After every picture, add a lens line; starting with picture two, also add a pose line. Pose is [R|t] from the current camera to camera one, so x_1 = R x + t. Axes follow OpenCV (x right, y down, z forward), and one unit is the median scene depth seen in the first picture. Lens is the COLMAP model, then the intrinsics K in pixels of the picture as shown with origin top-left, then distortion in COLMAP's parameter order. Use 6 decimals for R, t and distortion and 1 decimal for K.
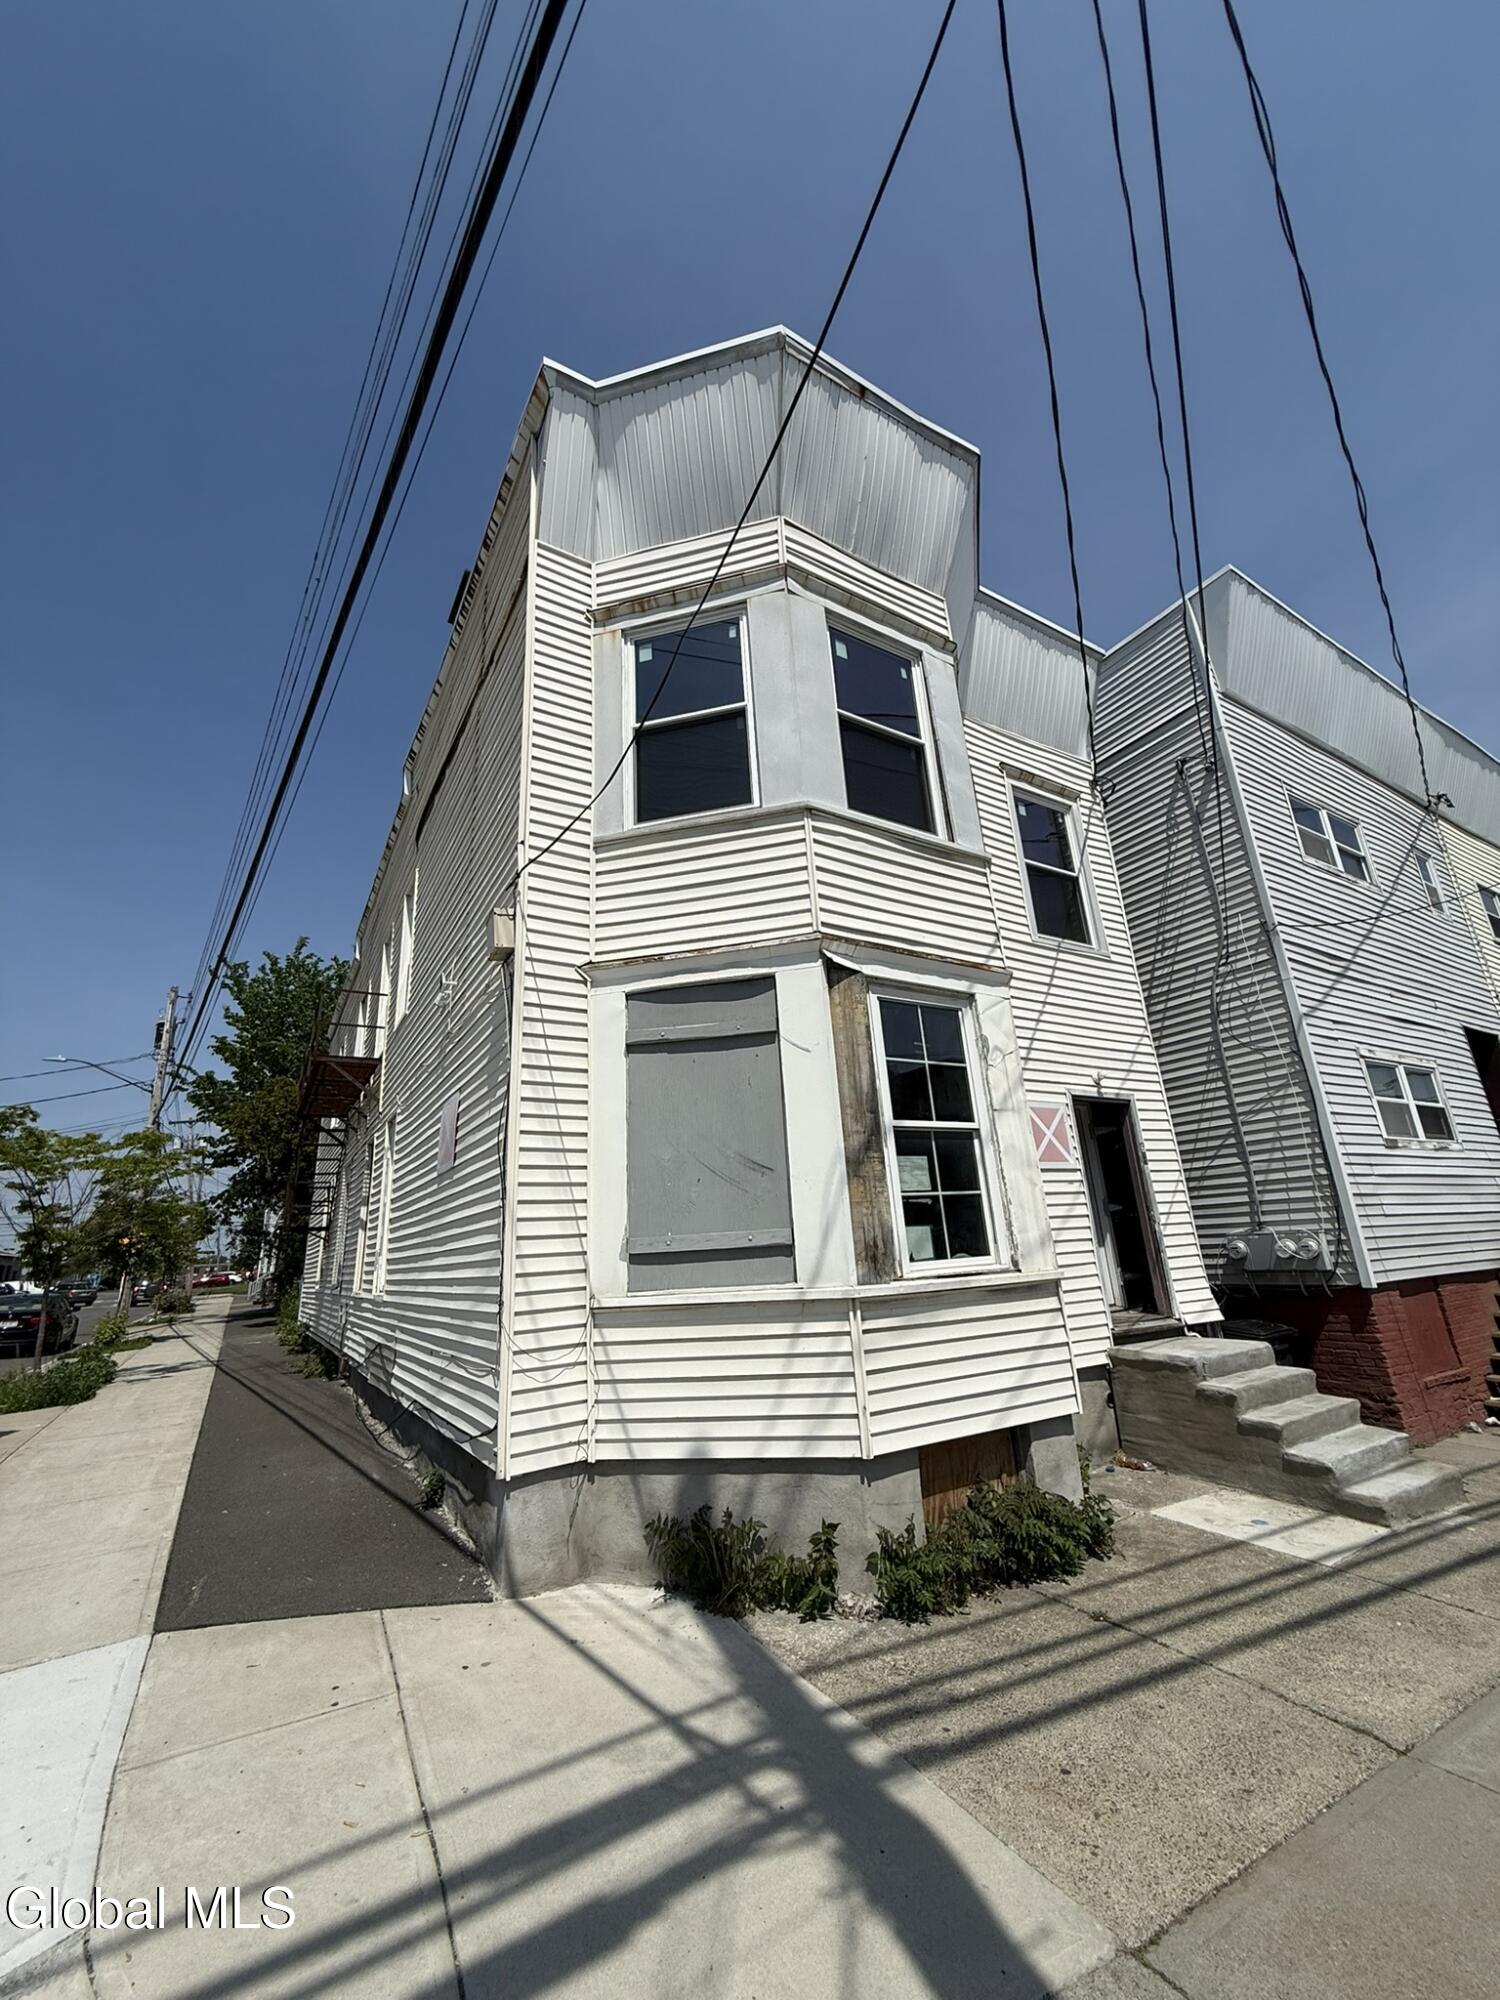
lens RADIAL K [[799.0, 0, 748.8], [0, 799.0, 997.8], [0, 0, 1]] dist [0.000913, -0.000032]
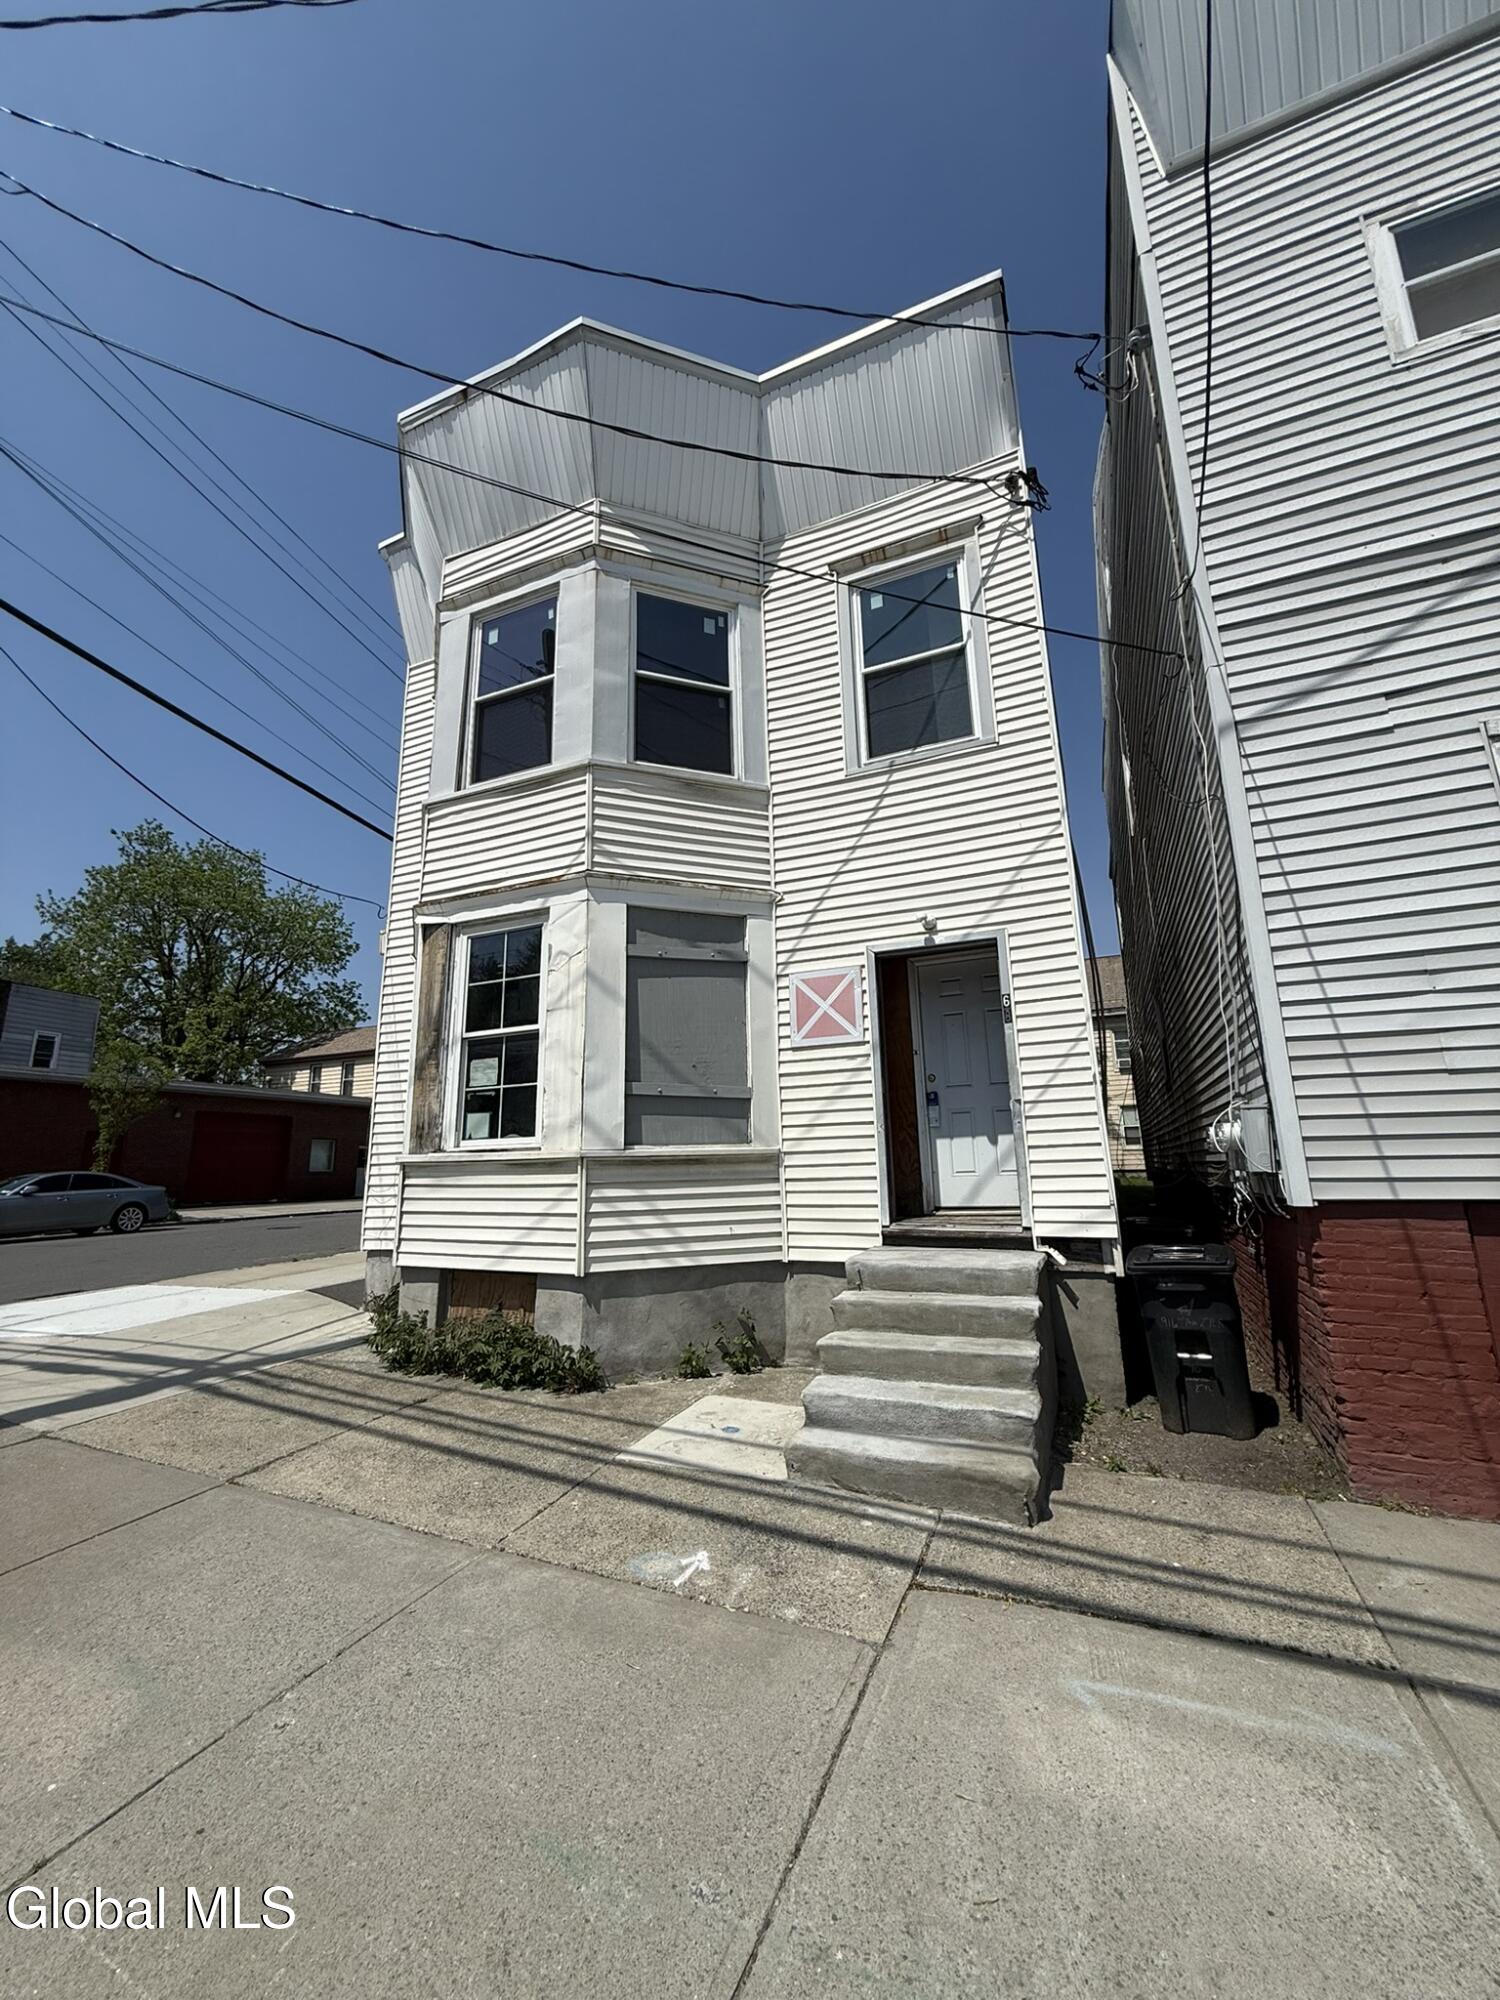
lens RADIAL K [[799.0, 0, 756.5], [0, 799.0, 995.8], [0, 0, 1]] dist [0.000913, -0.000032]
pose [[0.581011, -0.130151, -0.803422, 1.508152], [0.236811, 0.971457, 0.013882, 0.189819], [0.778683, -0.198324, 0.595249, 0.617879]]
